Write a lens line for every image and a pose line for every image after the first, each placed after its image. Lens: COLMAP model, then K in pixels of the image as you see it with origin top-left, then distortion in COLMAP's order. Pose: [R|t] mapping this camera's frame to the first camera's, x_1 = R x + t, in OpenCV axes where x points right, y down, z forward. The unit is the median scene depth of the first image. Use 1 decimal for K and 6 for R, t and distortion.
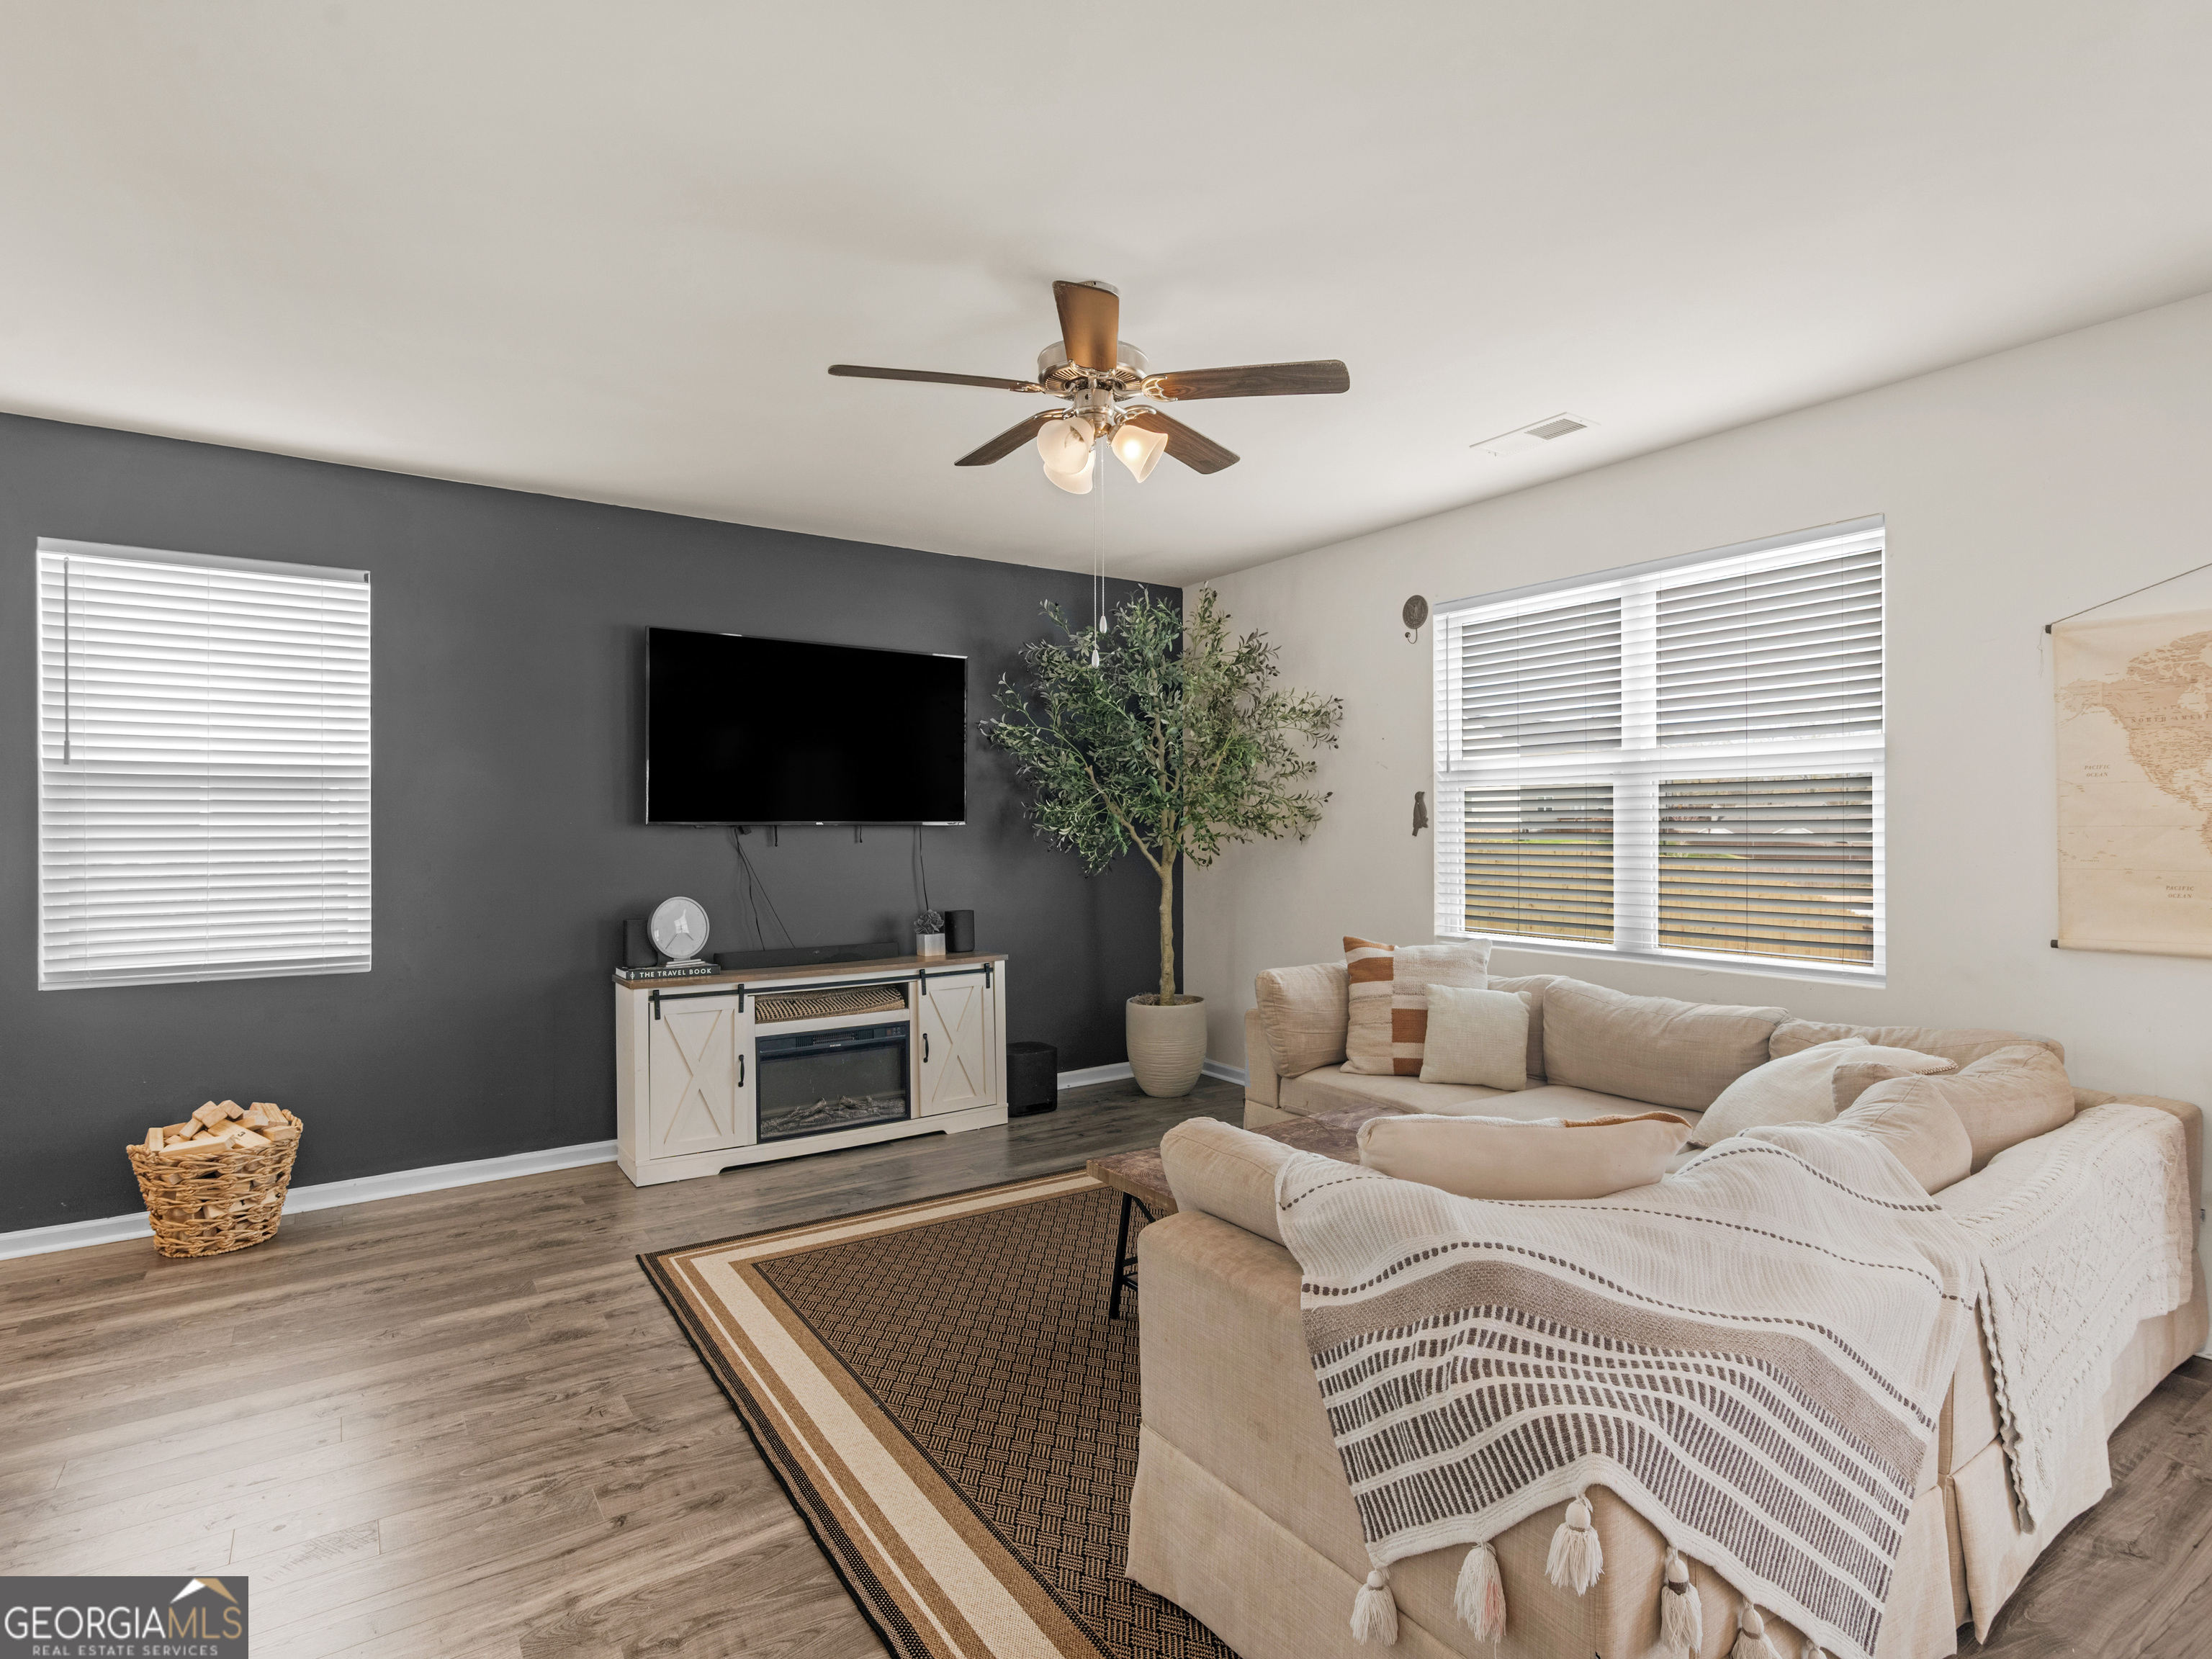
lens RADIAL K [[1098.9, 0, 1106.0], [0, 1098.9, 829.5], [0, 0, 1]] dist [0.000612, 0.000547]
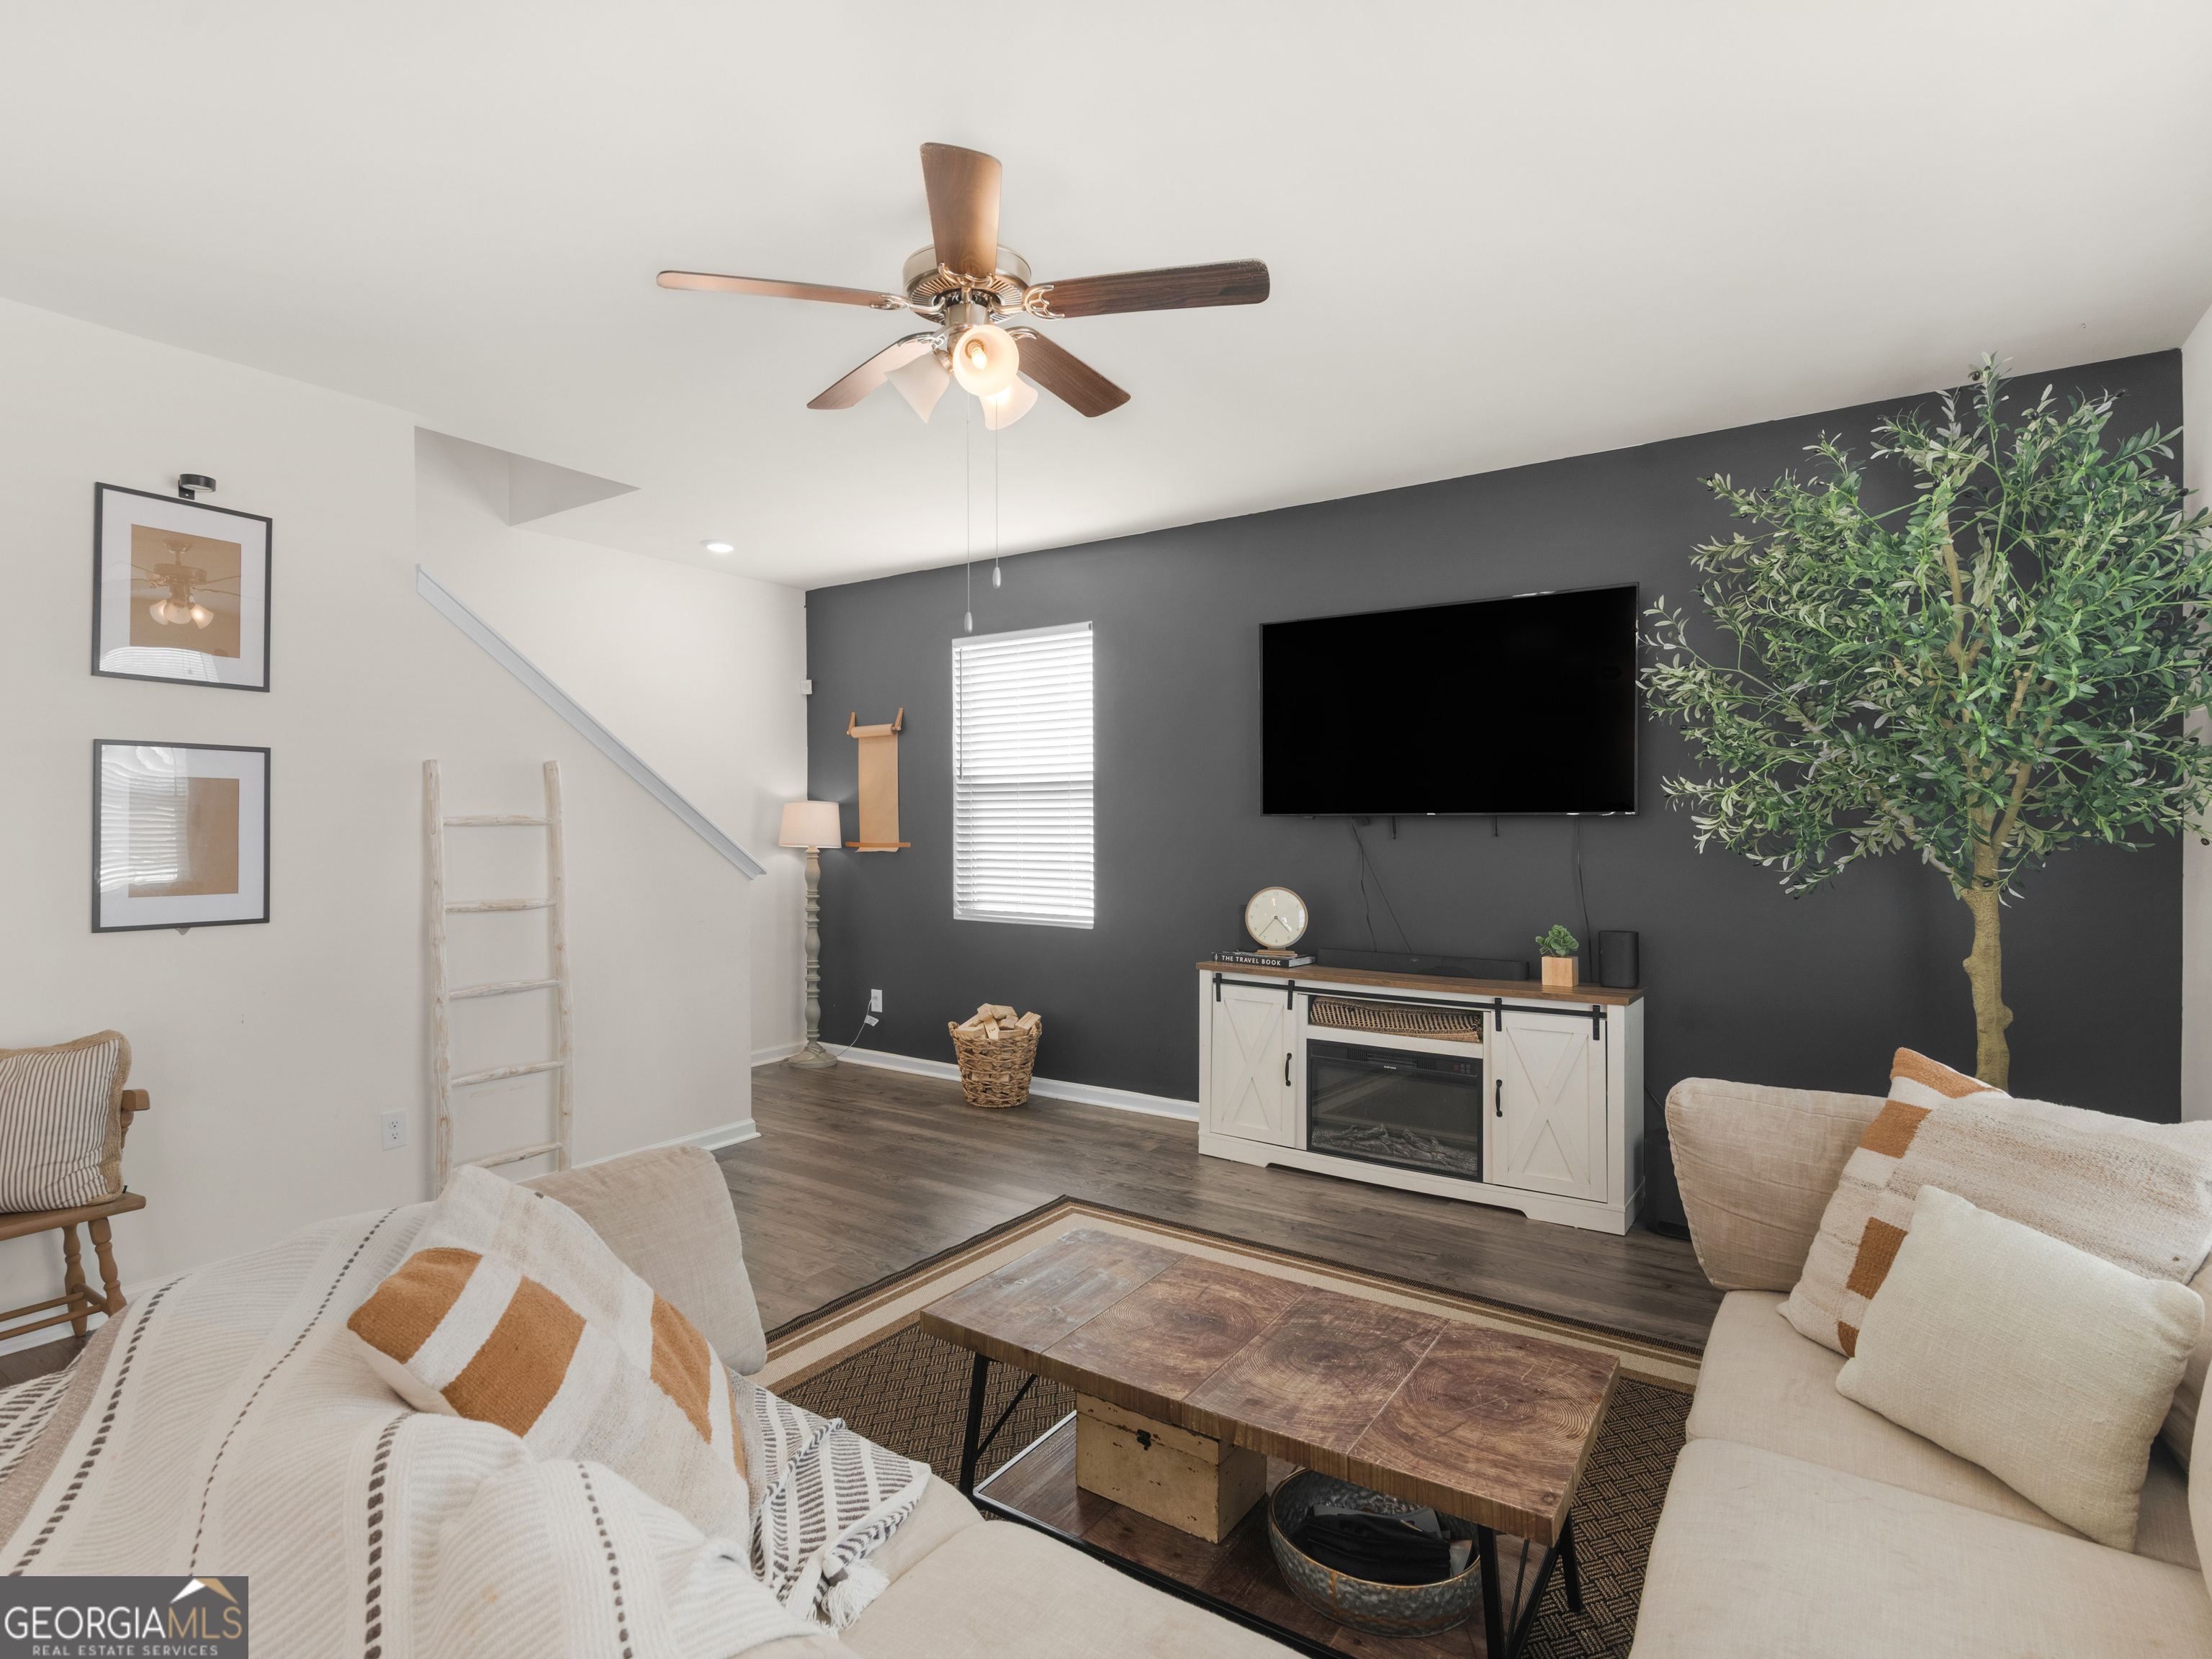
lens RADIAL K [[1110.0, 0, 1106.0], [0, 1110.0, 829.5], [0, 0, 1]] dist [-0.002266, 0.000138]
pose [[0.371729, 0.009662, -0.928291, 0.516769], [-0.002439, 0.999953, 0.009432, -0.001099], [0.928338, -0.001242, 0.371735, 0.487221]]
